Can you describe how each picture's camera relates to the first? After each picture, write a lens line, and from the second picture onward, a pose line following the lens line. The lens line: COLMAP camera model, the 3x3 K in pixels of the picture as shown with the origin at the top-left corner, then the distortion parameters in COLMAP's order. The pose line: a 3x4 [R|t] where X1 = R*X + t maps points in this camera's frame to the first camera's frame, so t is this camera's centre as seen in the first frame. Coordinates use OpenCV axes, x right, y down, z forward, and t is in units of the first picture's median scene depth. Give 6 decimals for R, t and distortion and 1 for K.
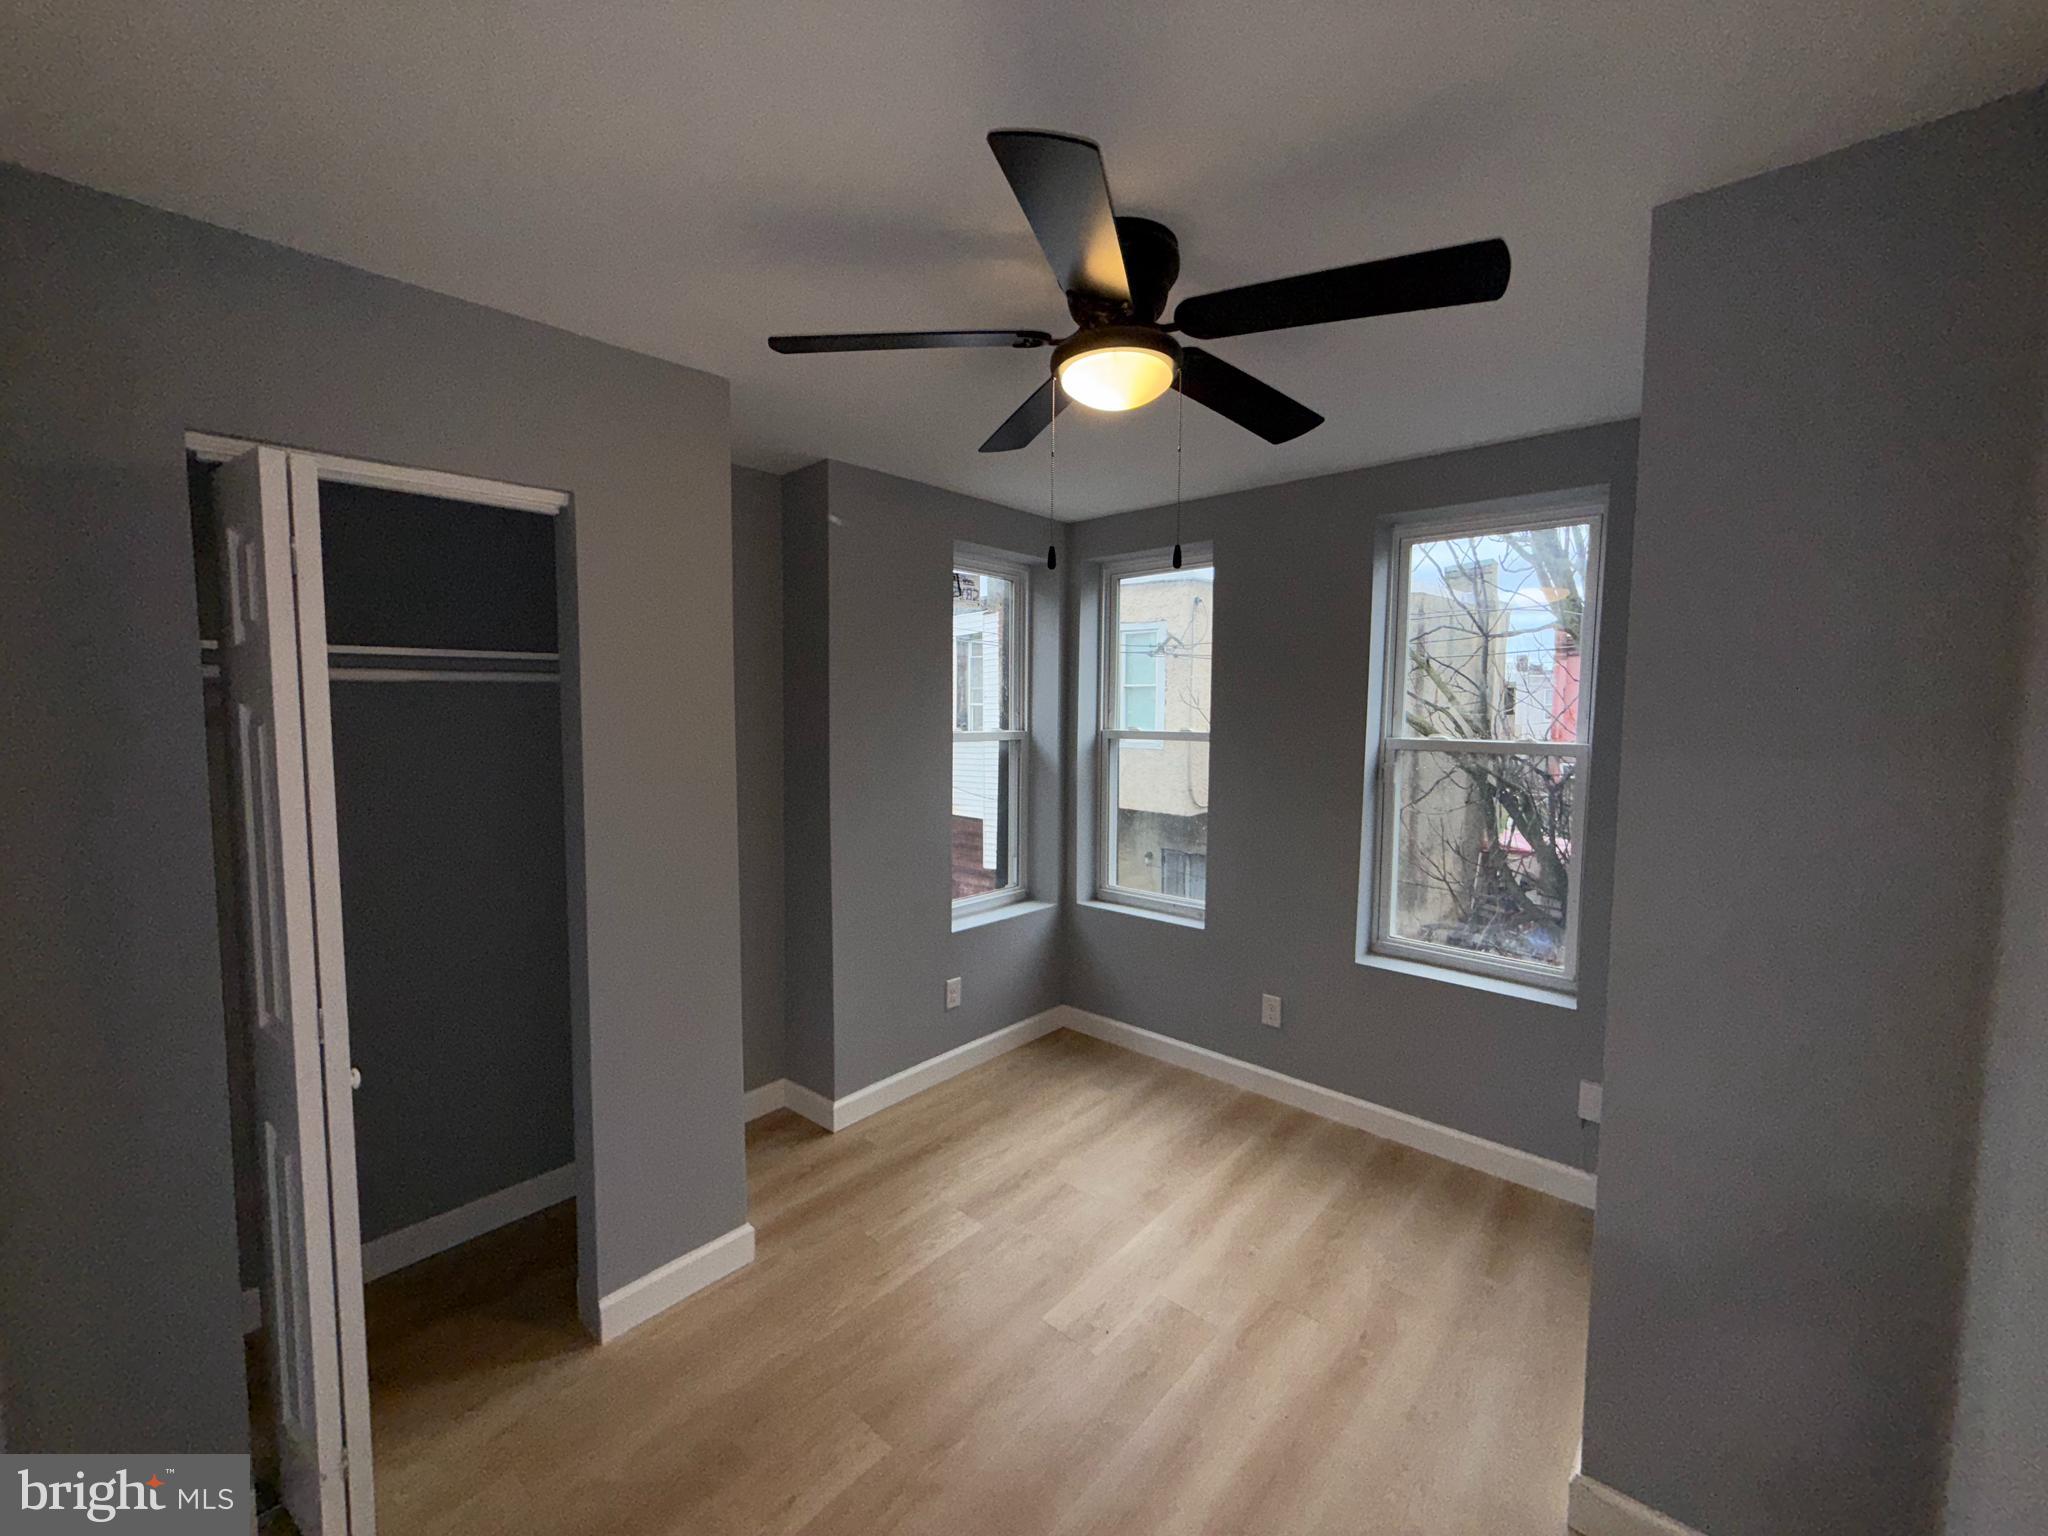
lens RADIAL K [[820.0, 0, 1022.2], [0, 820.0, 766.3], [0, 0, 1]] dist [0.000172, 0.000131]
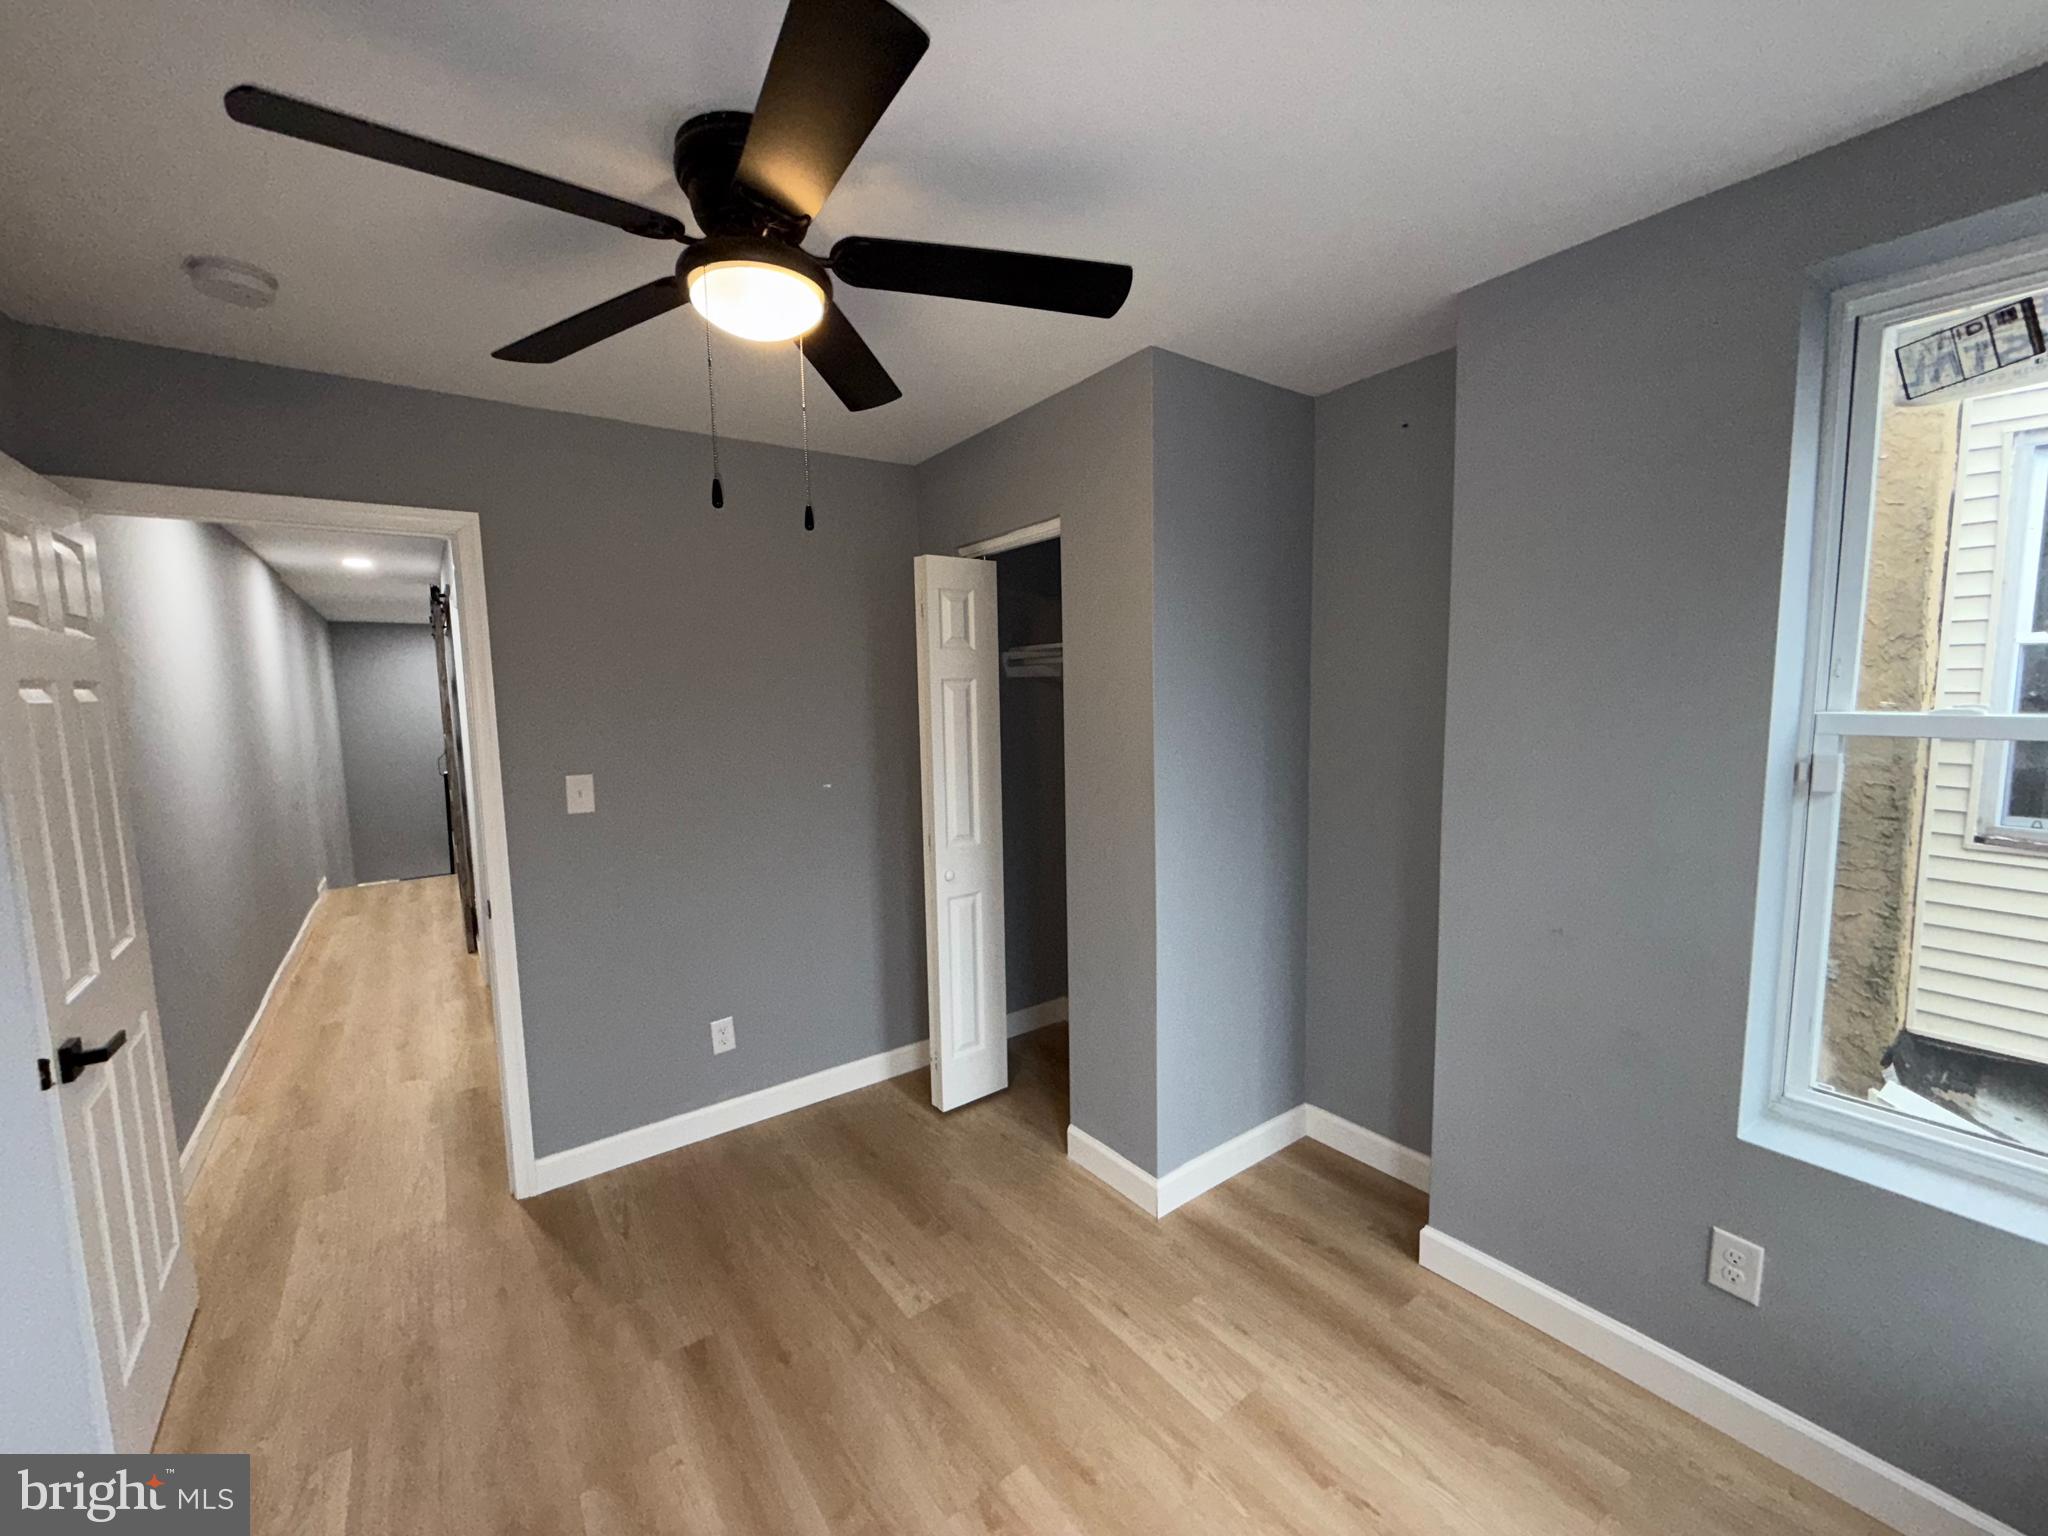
lens RADIAL K [[820.0, 0, 1022.2], [0, 820.0, 766.3], [0, 0, 1]] dist [0.000172, 0.000131]
pose [[-0.209375, 0.093255, -0.973378, 0.484428], [-0.053354, 0.992870, 0.106599, -0.041370], [0.976379, 0.074252, -0.202907, 0.750026]]
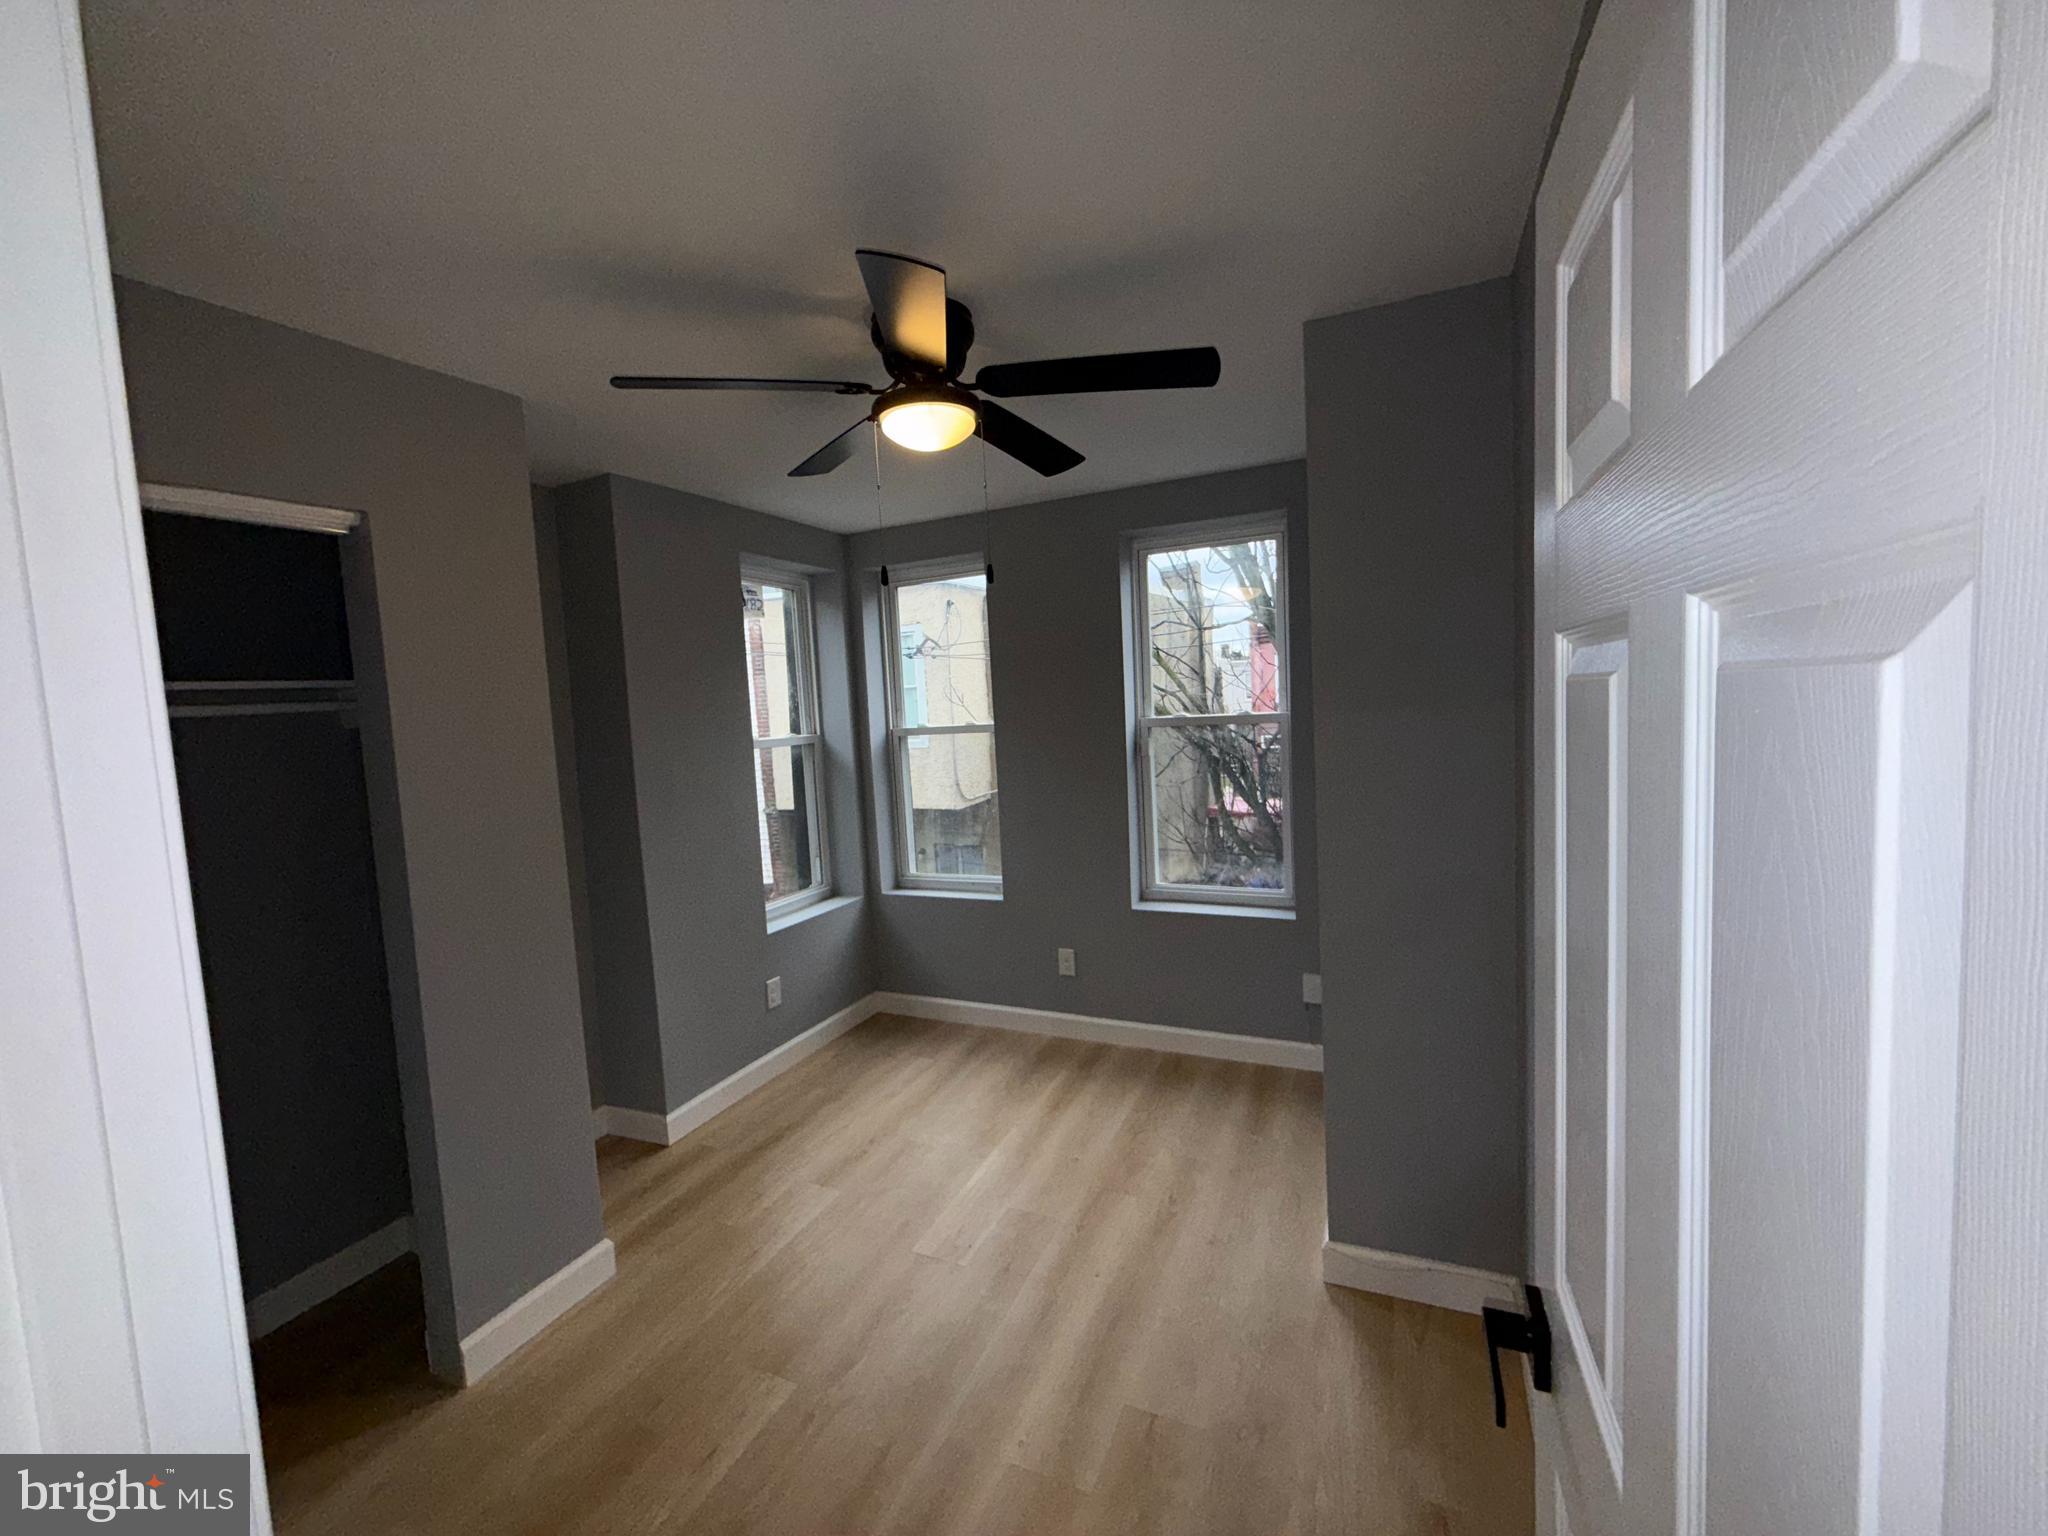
lens RADIAL K [[820.0, 0, 1022.2], [0, 820.0, 766.3], [0, 0, 1]] dist [0.000172, 0.000131]
pose [[0.953193, -0.080111, 0.291557, -0.071380], [0.080906, 0.996678, 0.009351, 0.010344], [-0.291338, 0.014675, 0.956508, -0.085637]]
